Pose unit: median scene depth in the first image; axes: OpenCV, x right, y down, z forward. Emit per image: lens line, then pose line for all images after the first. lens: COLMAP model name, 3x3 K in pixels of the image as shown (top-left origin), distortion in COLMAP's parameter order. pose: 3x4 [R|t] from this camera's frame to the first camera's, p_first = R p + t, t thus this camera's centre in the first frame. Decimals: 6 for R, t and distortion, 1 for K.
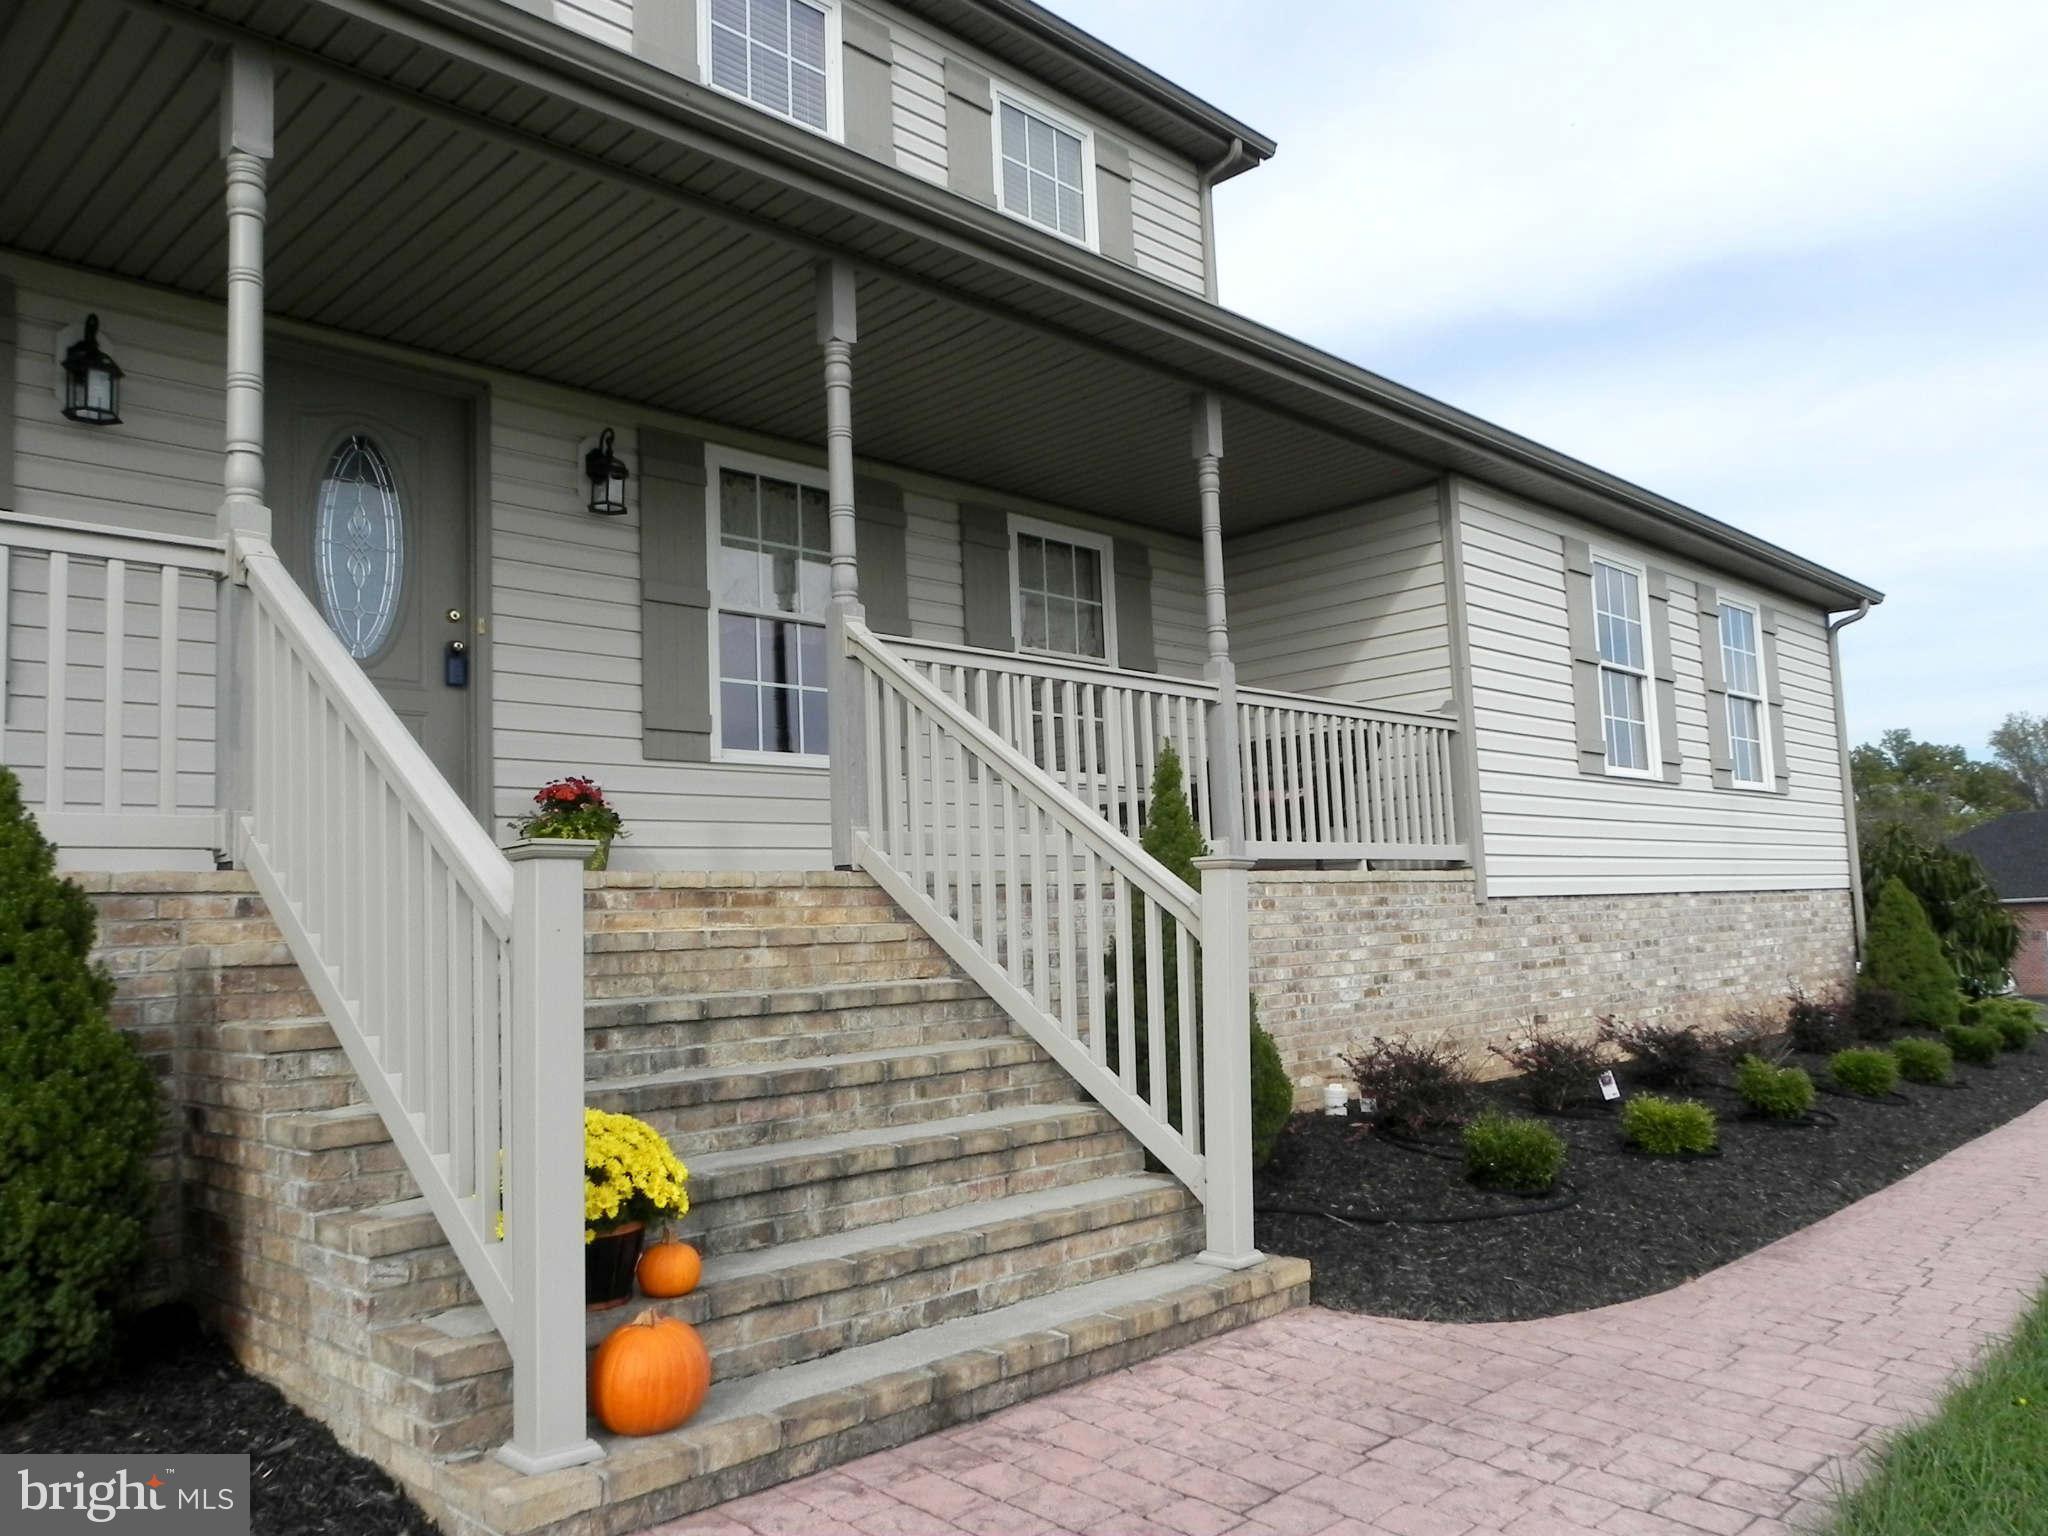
lens RADIAL K [[1535.1, 0, 1071.8], [0, 1535.1, 796.6], [0, 0, 1]] dist [-0.036087, 0.035972]
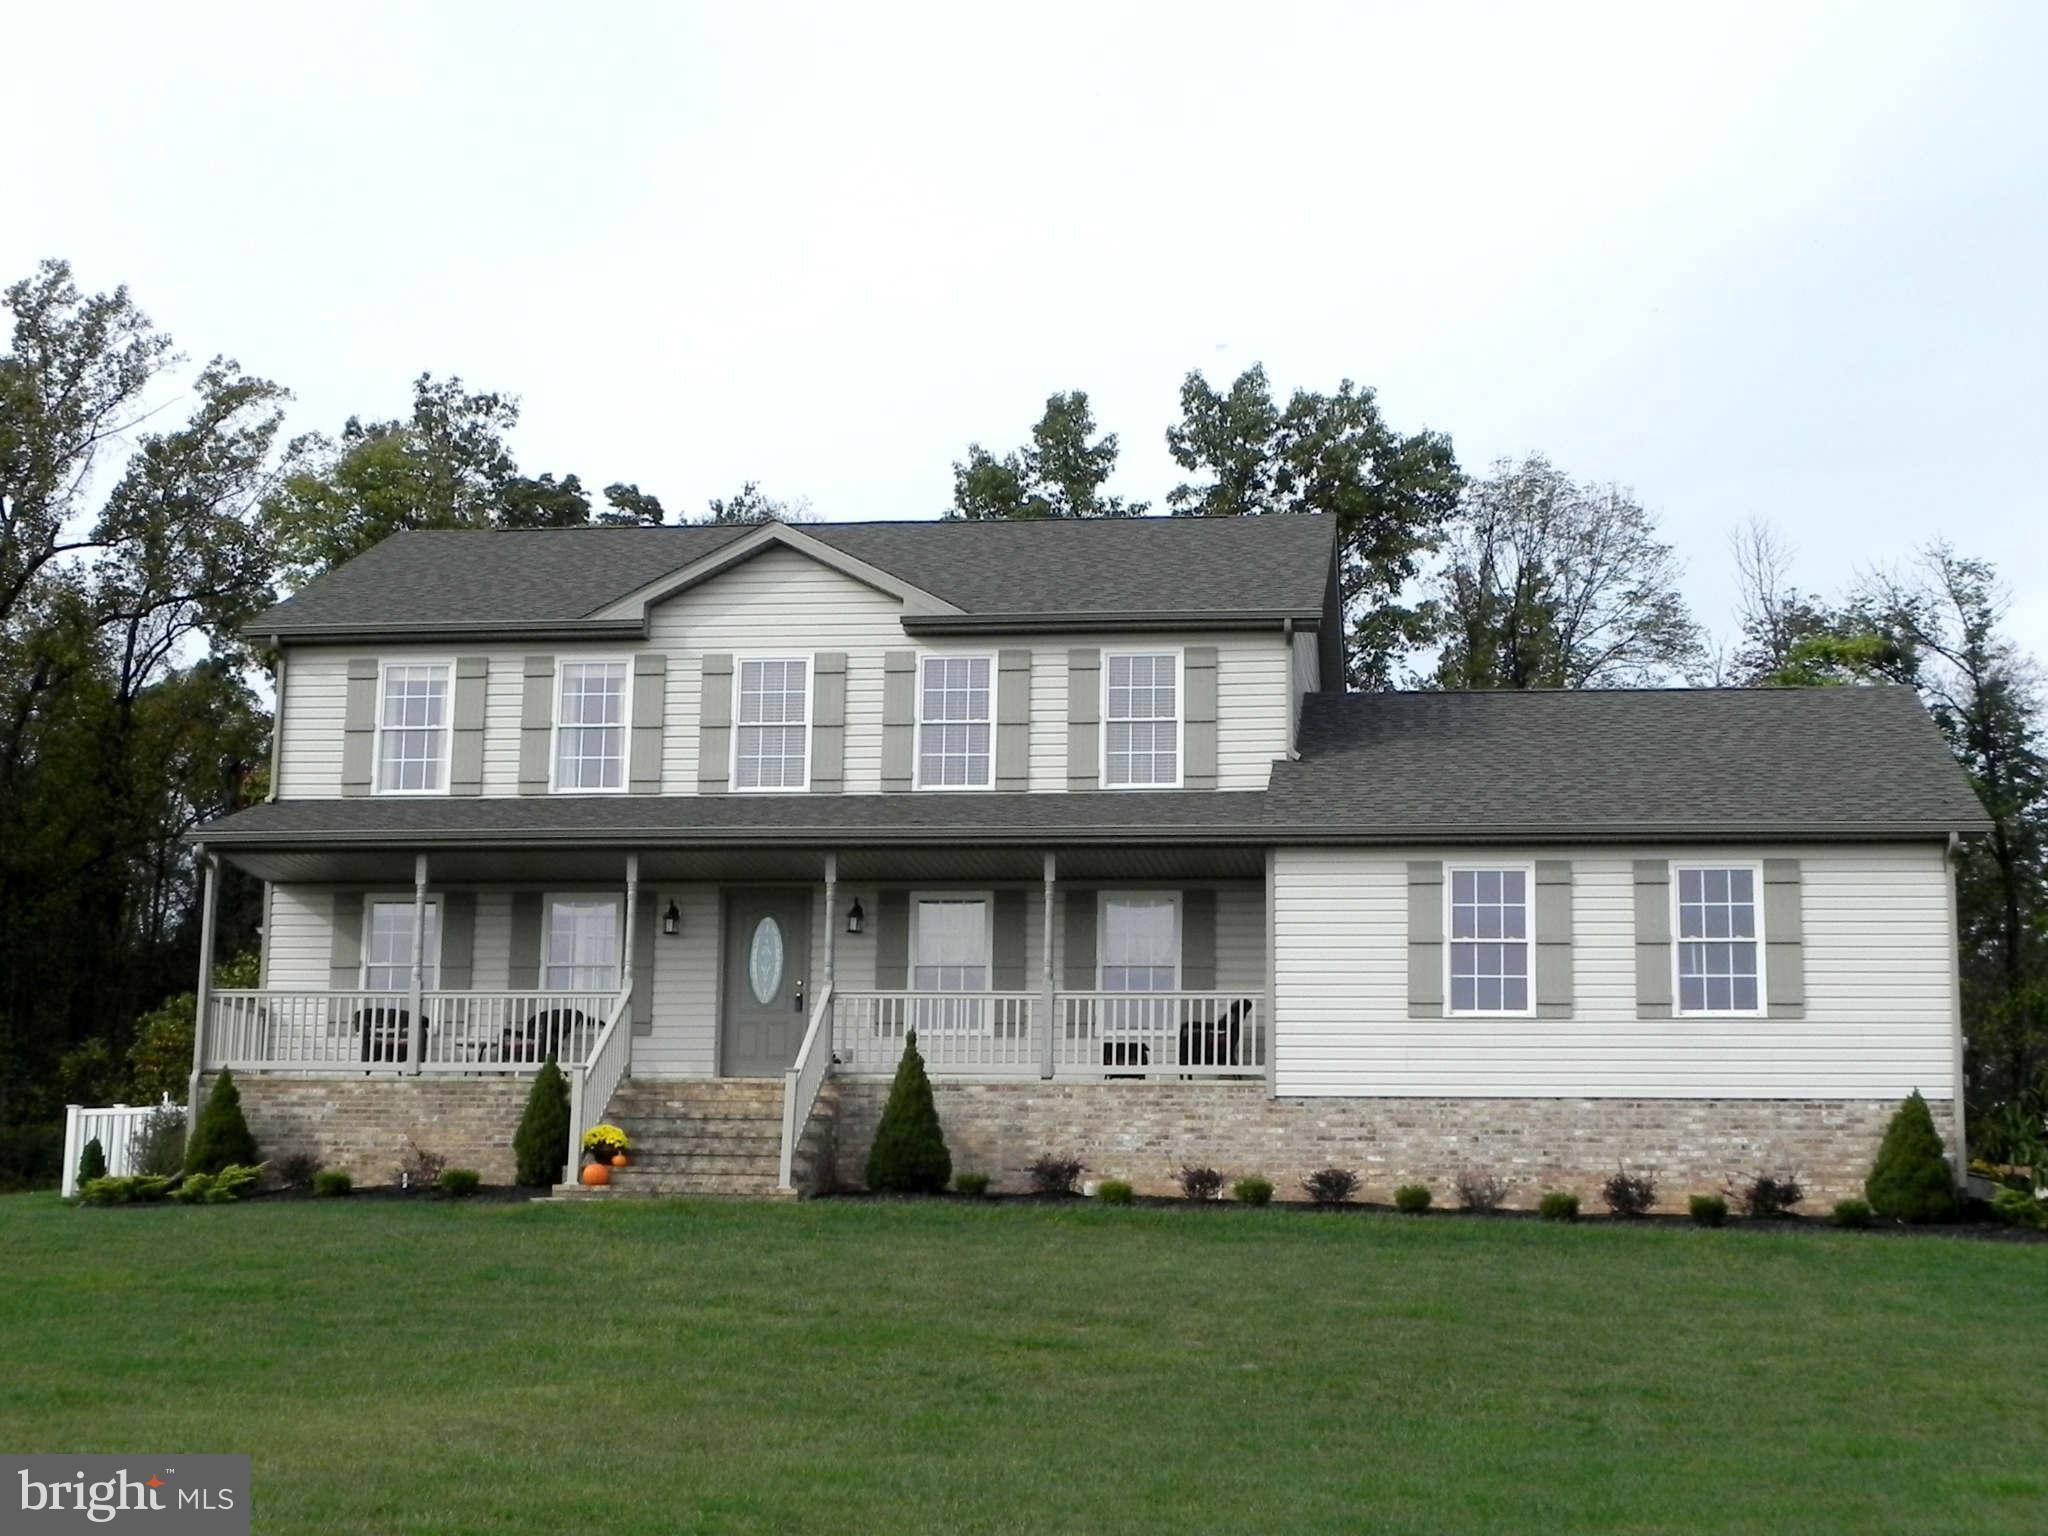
lens RADIAL K [[3090.7, 0, 1013.9], [0, 3090.7, 766.2], [0, 0, 1]] dist [-0.018265, 0.000000]
pose [[0.588727, -0.101374, -0.801950, 3.858751], [0.030381, 0.994179, -0.103369, 0.063064], [0.807761, 0.036492, 0.588380, -1.702067]]
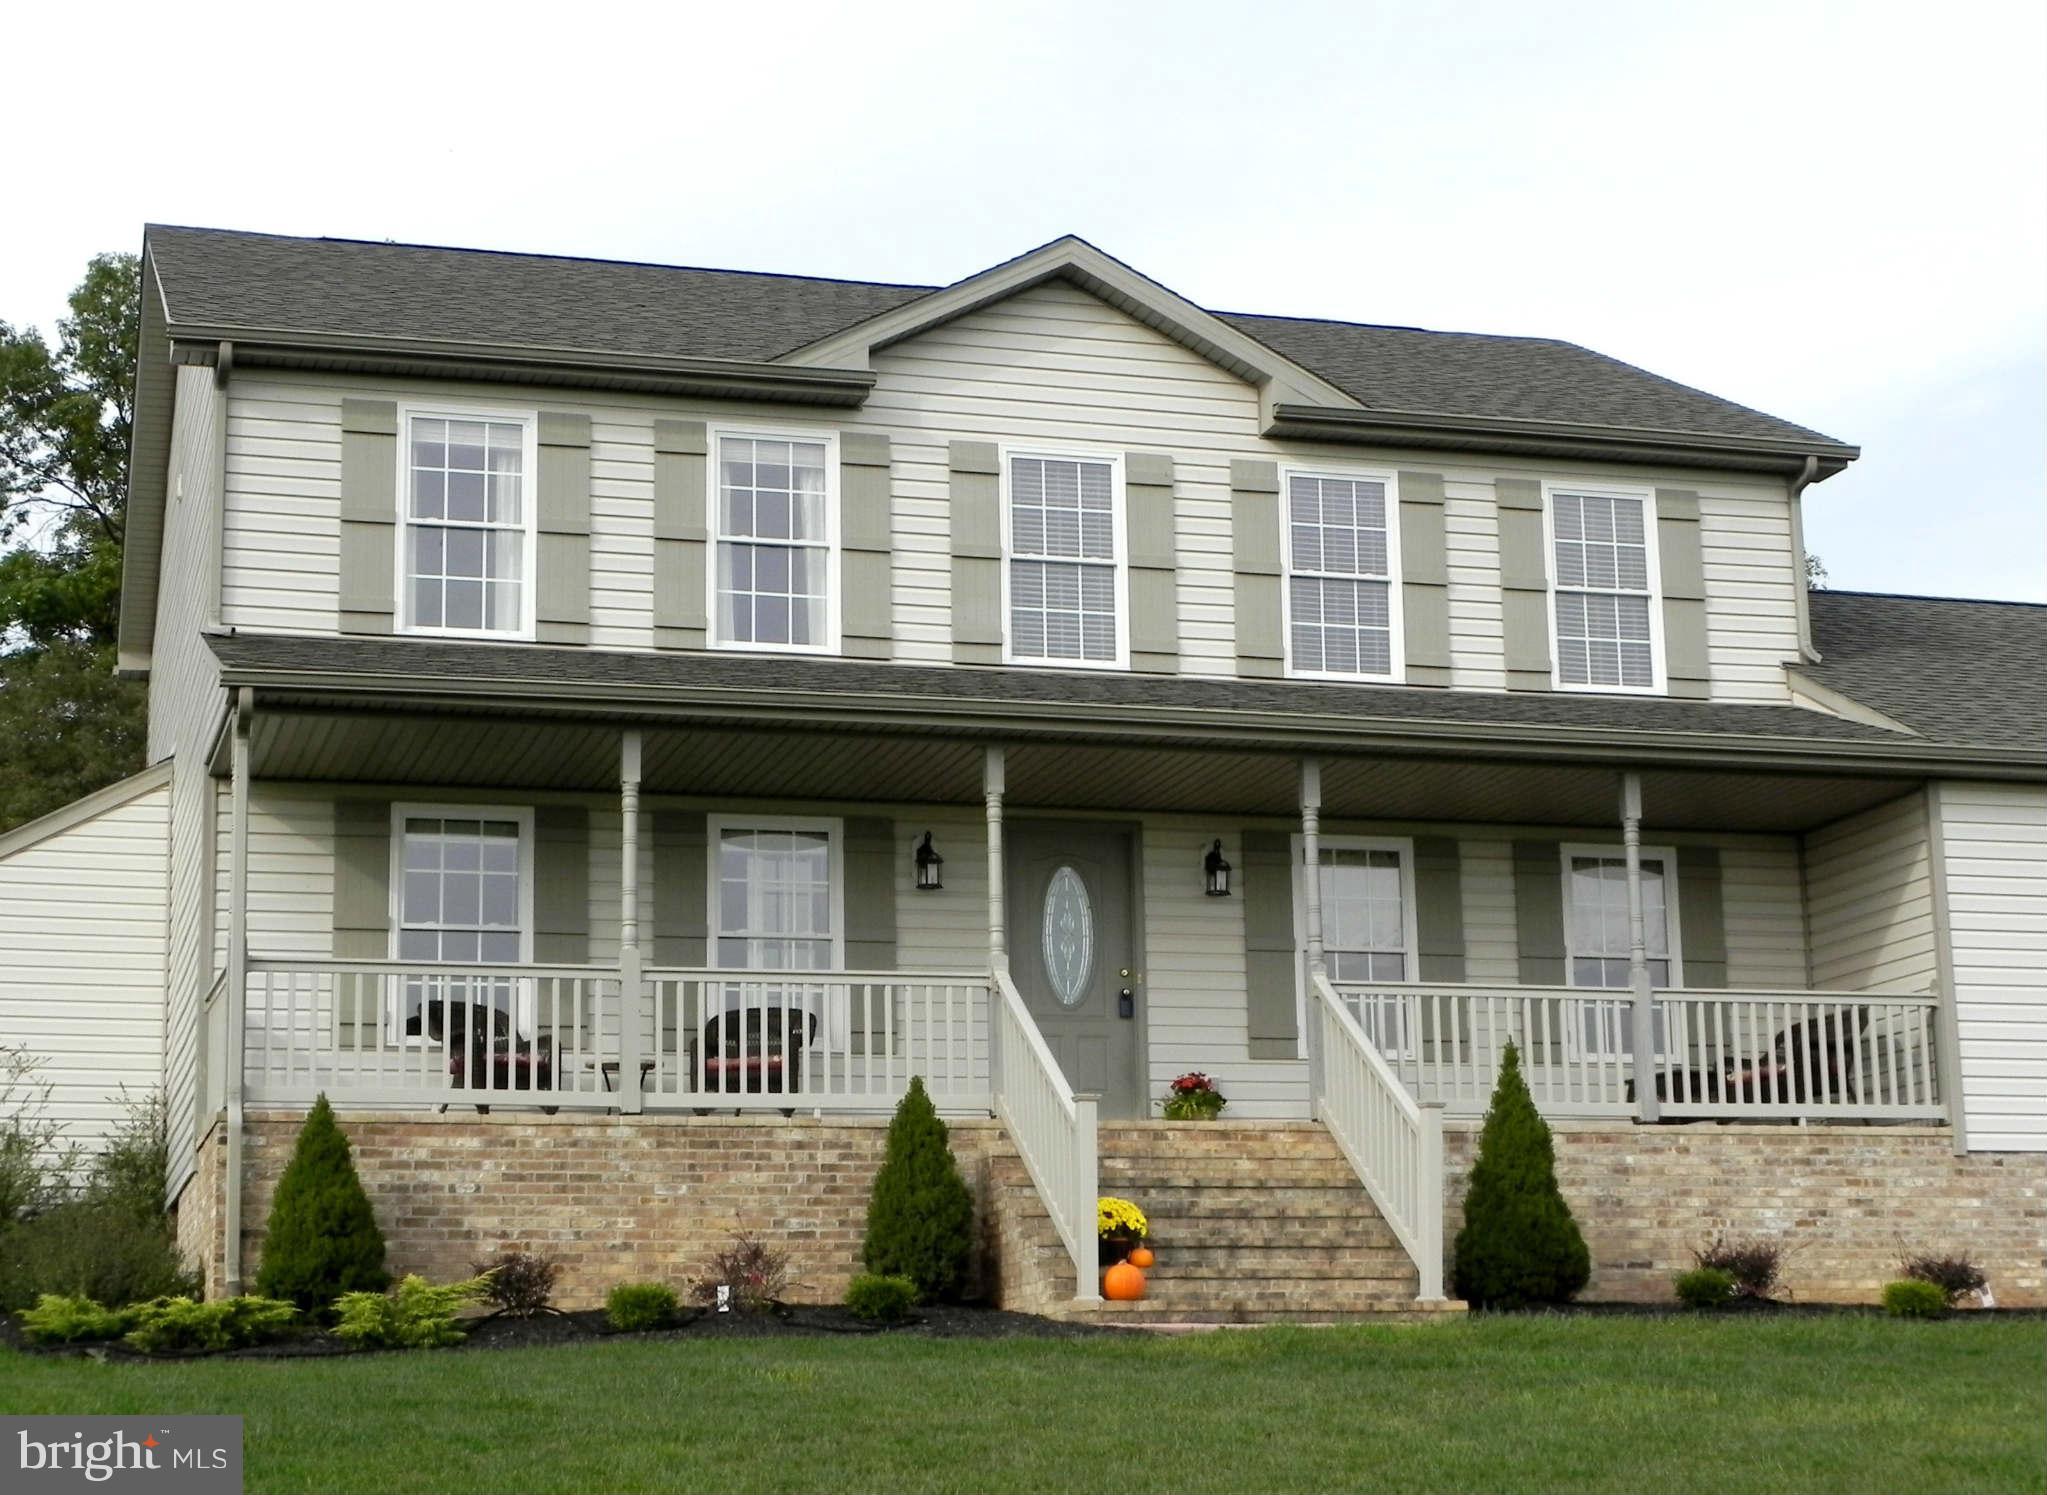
lens RADIAL K [[3488.6, 0, 1086.4], [0, 3488.6, 800.7], [0, 0, 1]] dist [-0.001415, 0.000000]
pose [[0.877132, -0.070921, -0.474983, 1.262752], [0.029199, 0.995082, -0.094656, 0.044178], [0.479360, 0.069157, 0.874889, -2.145994]]
